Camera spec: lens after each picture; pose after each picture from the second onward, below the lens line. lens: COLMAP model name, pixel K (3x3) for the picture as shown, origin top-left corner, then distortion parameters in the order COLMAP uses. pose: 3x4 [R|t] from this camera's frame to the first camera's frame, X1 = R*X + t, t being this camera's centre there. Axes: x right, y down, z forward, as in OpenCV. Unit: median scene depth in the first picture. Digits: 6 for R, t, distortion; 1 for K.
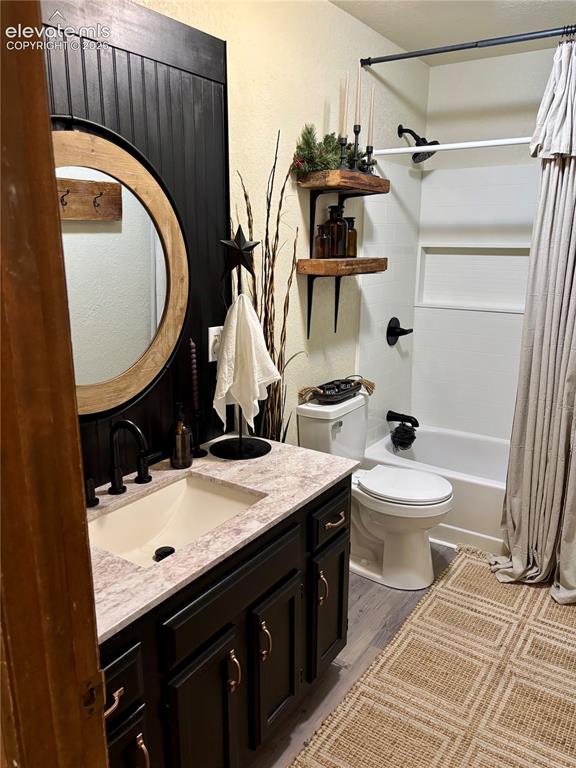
lens RADIAL K [[575.8, 0, 287.5], [0, 575.8, 386.4], [0, 0, 1]] dist [0.016646, -0.044593]
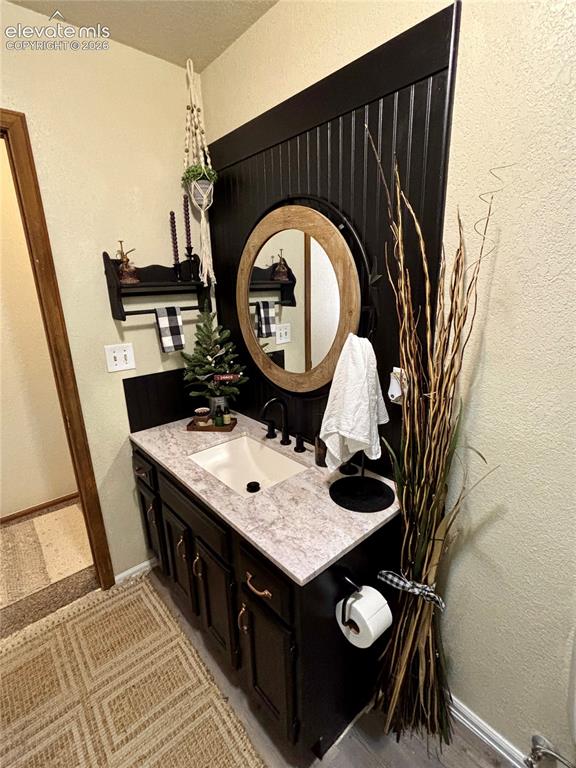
lens RADIAL K [[363.2, 0, 286.8], [0, 363.2, 379.3], [0, 0, 1]] dist [0.005001, 0.000107]
pose [[-0.256778, 0.264099, -0.929686, 0.527940], [-0.201877, 0.926064, 0.318828, -0.267880], [0.945151, 0.269550, -0.184477, 1.067206]]
